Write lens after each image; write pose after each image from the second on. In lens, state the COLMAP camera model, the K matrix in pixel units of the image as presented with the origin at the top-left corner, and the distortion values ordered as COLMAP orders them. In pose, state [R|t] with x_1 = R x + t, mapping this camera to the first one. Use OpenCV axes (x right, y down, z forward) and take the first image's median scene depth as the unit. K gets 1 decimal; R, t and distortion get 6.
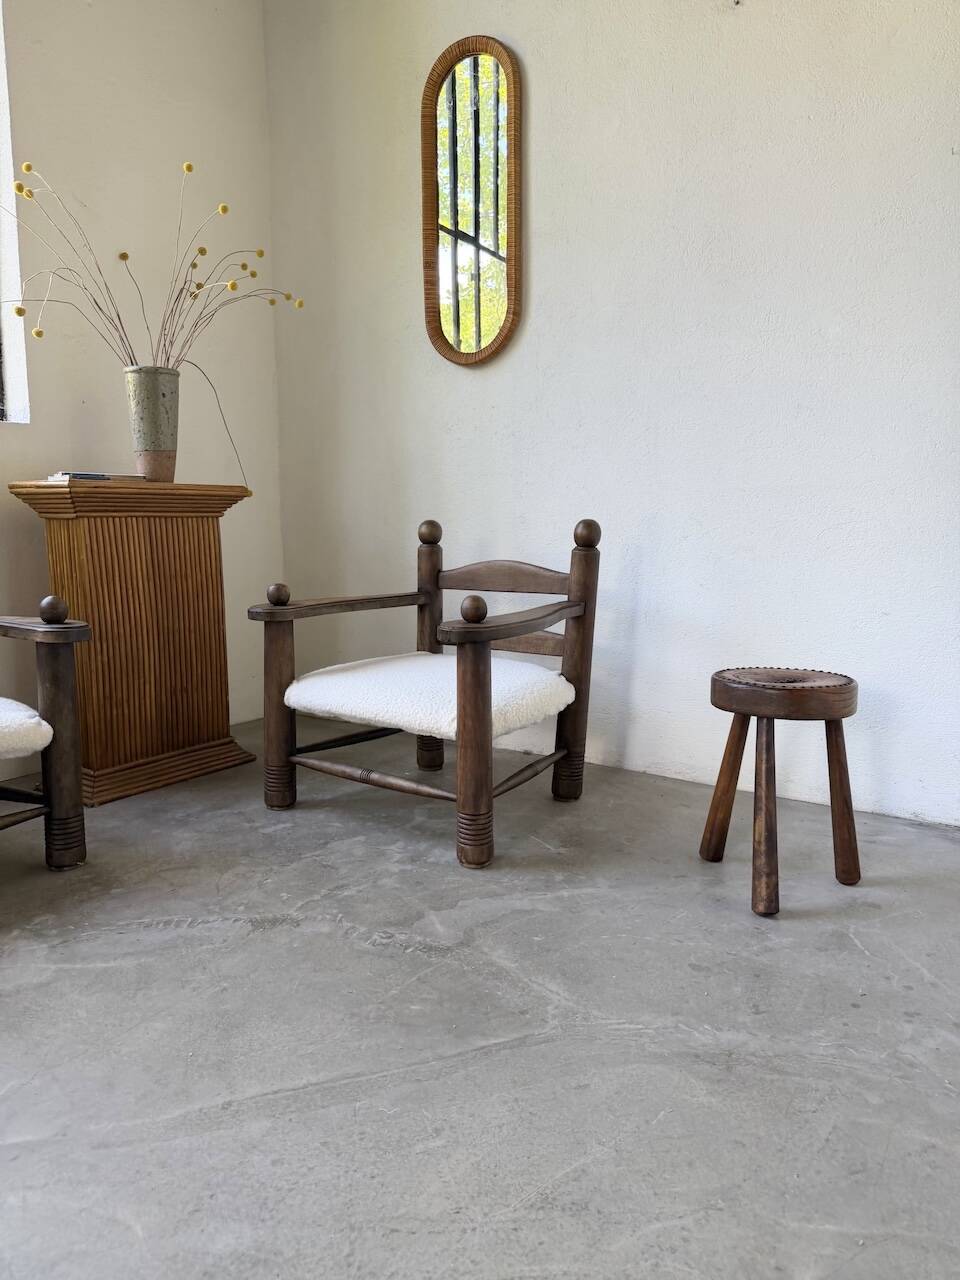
lens RADIAL K [[889.8, 0, 473.3], [0, 889.8, 645.9], [0, 0, 1]] dist [0.040564, -0.057635]
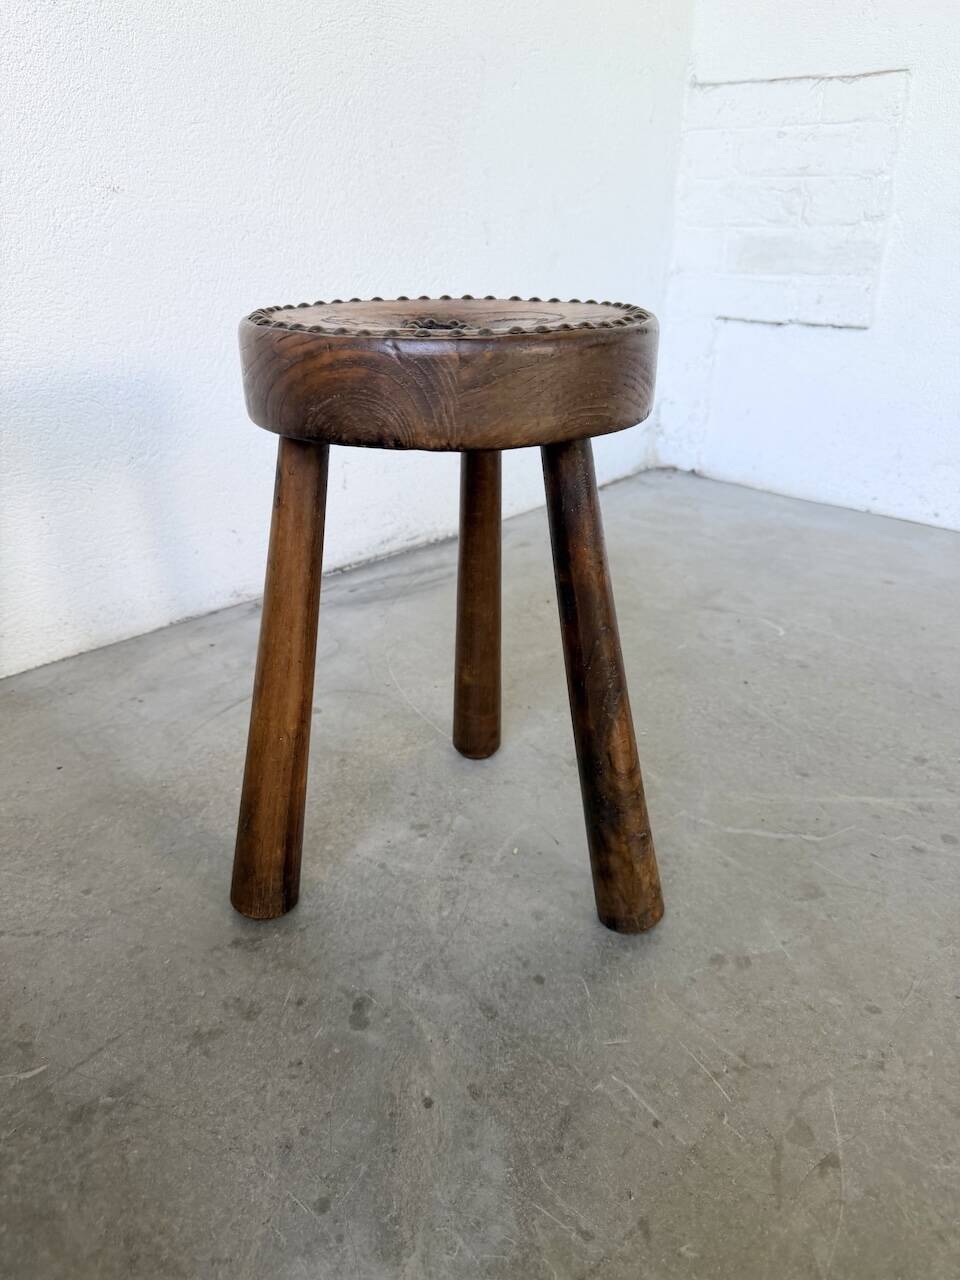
lens RADIAL K [[921.4, 0, 473.5], [0, 921.4, 632.5], [0, 0, 1]] dist [-0.004958, -0.008661]
pose [[0.141430, -0.403047, 0.904185, -0.006746], [0.126334, 0.913246, 0.387325, 0.013084], [-0.981854, 0.059450, 0.180079, 1.021567]]
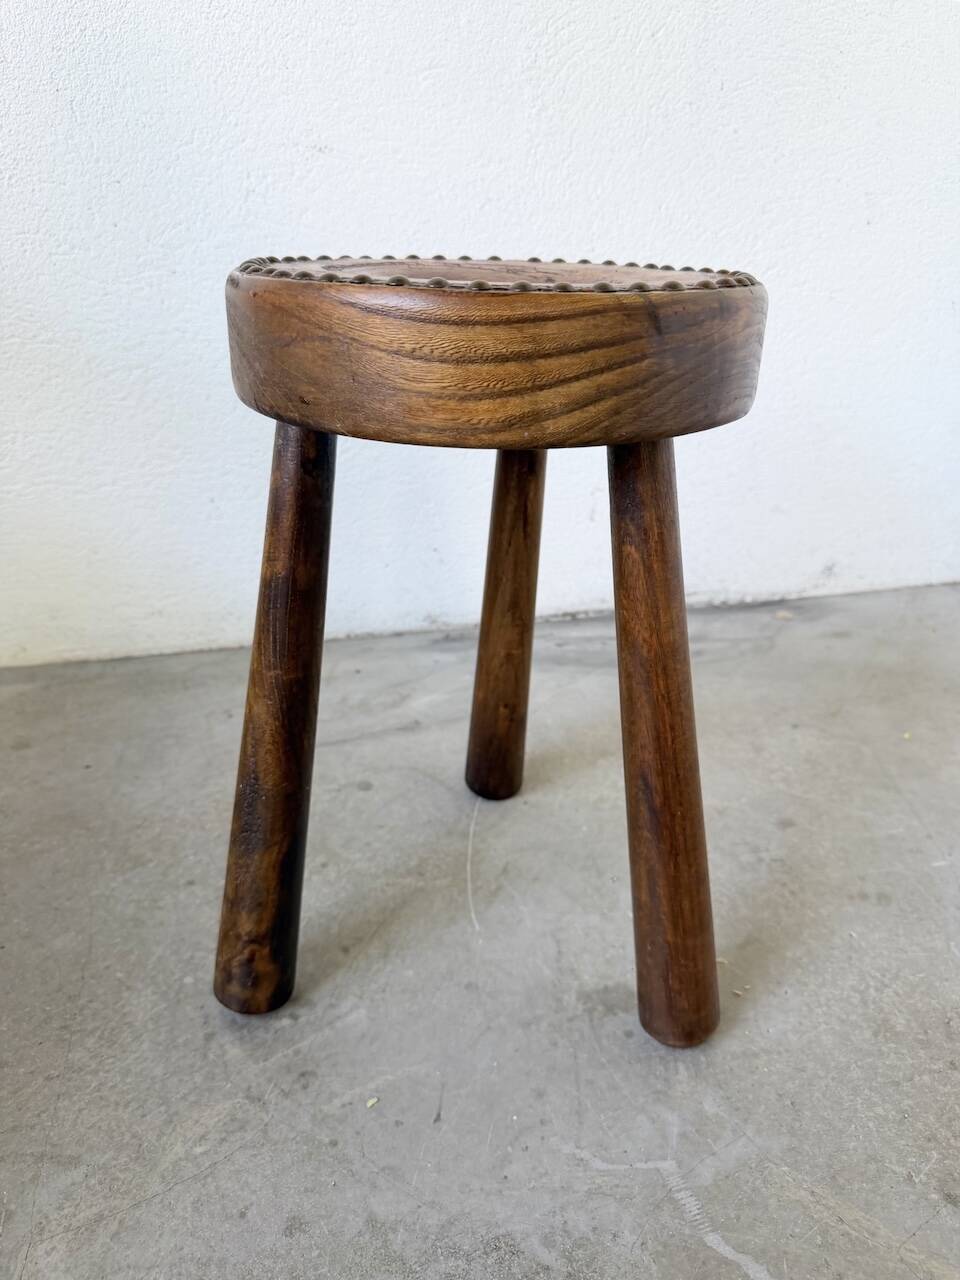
lens RADIAL K [[930.5, 0, 487.6], [0, 930.5, 635.4], [0, 0, 1]] dist [-0.021778, 0.004193]
pose [[0.671413, -0.301919, 0.676793, 0.236790], [0.094649, 0.940705, 0.325754, 0.050575], [-0.735014, -0.154658, 0.660178, 0.877175]]
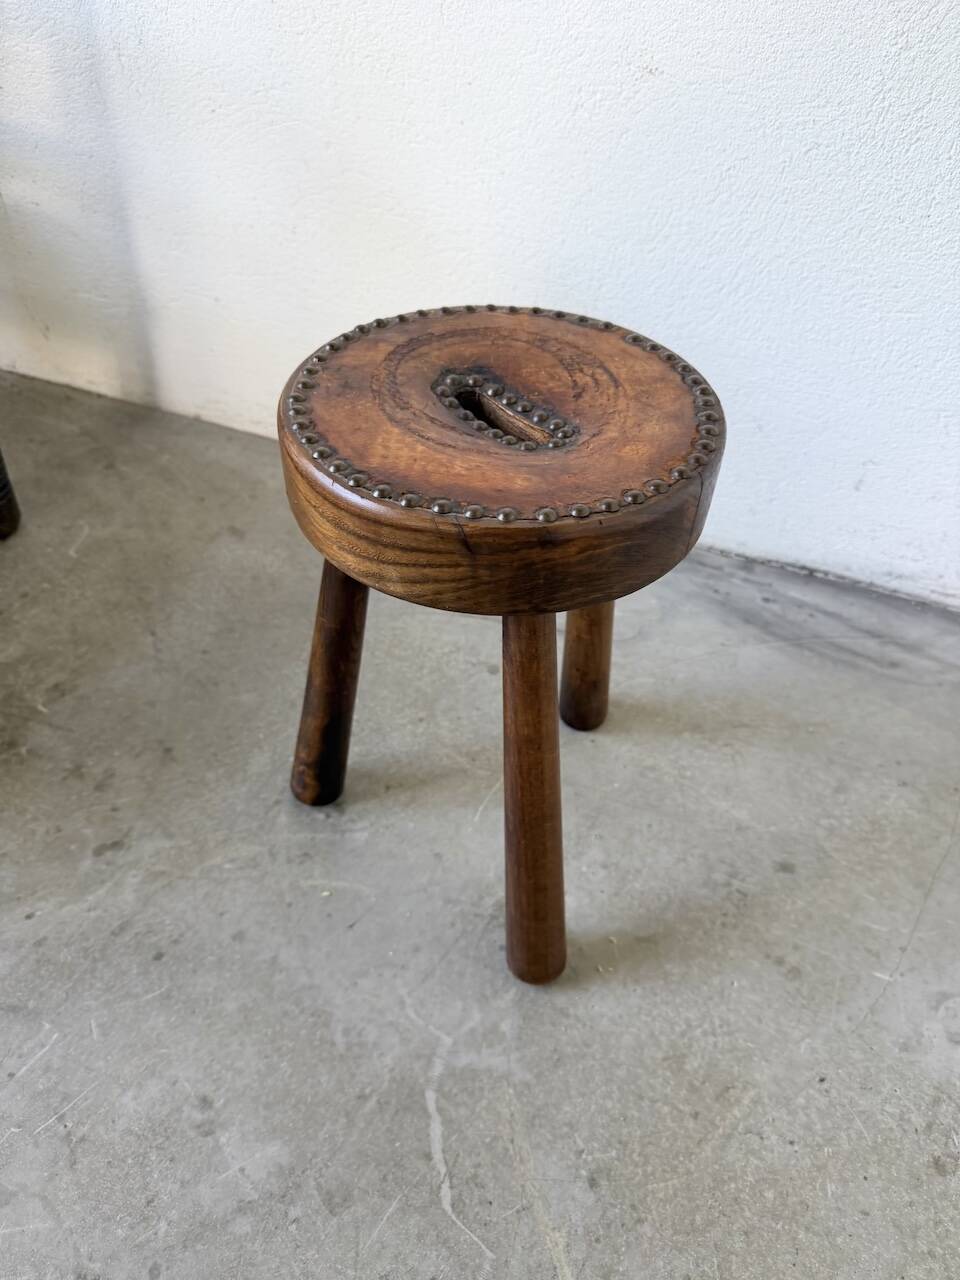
lens RADIAL K [[929.1, 0, 486.4], [0, 929.1, 645.0], [0, 0, 1]] dist [-0.012764, -0.002974]
pose [[0.977756, -0.128375, 0.165872, 0.395846], [0.009356, 0.816727, 0.576949, -0.085375], [-0.209538, -0.562563, 0.799760, 0.758807]]
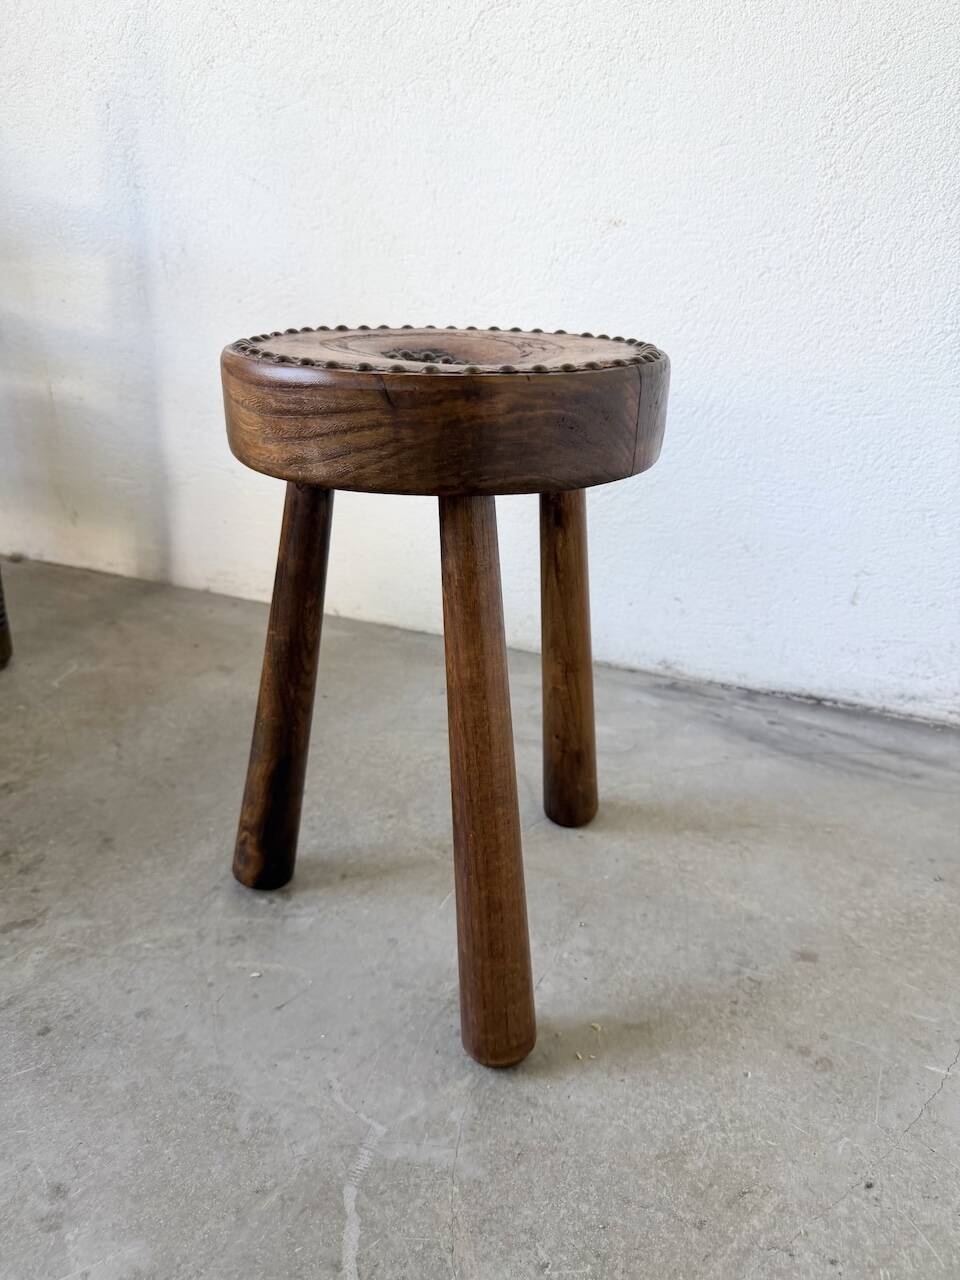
lens RADIAL K [[929.1, 0, 486.4], [0, 929.1, 645.0], [0, 0, 1]] dist [-0.012764, -0.002974]
pose [[0.984919, -0.064810, 0.160421, 0.421570], [0.020907, 0.964979, 0.261492, 0.055731], [-0.171751, -0.254194, 0.951781, 0.721094]]
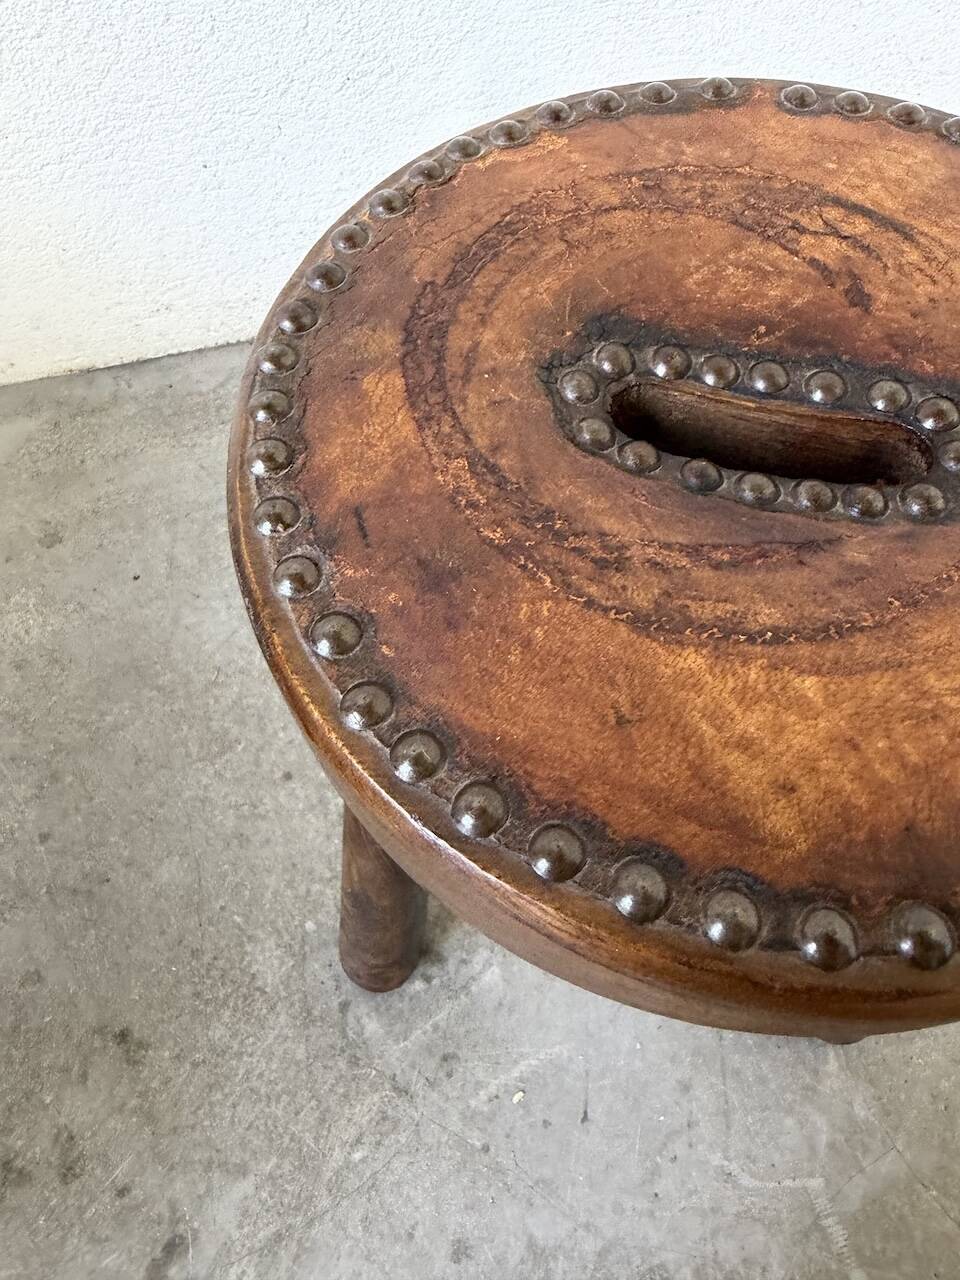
lens RADIAL K [[921.1, 0, 483.7], [0, 921.1, 559.9], [0, 0, 1]] dist [-0.000852, 0.001936]
pose [[0.684469, -0.641736, 0.345943, 0.377897], [0.141134, 0.582178, 0.800719, -0.064031], [-0.715251, -0.499243, 0.489053, 1.037072]]
